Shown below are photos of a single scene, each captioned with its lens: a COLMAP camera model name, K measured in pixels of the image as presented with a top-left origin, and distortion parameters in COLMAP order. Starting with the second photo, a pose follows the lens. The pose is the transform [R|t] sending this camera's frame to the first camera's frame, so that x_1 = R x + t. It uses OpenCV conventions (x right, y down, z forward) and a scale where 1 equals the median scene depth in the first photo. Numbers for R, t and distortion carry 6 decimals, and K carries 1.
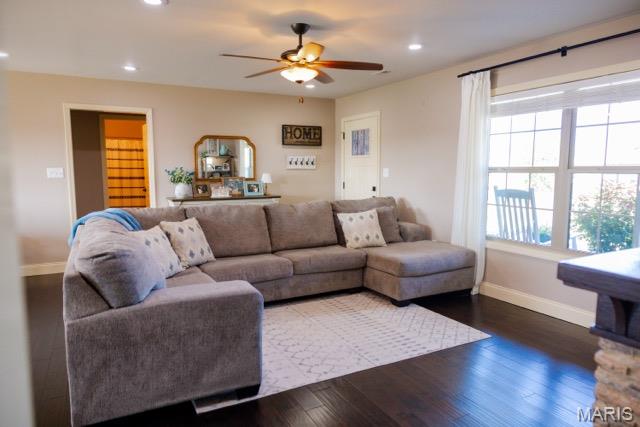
lens RADIAL K [[425.7, 0, 320.0], [0, 425.7, 213.5], [0, 0, 1]] dist [-0.003319, 0.003082]
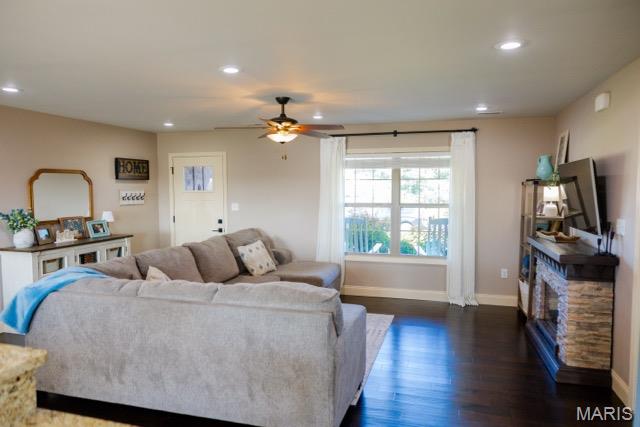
lens RADIAL K [[425.7, 0, 320.0], [0, 425.7, 213.5], [0, 0, 1]] dist [-0.003319, 0.003082]
pose [[0.700879, -0.046512, 0.711762, -0.481681], [0.076499, 0.997018, -0.010176, -0.048028], [-0.709166, 0.061581, 0.702347, 0.044459]]
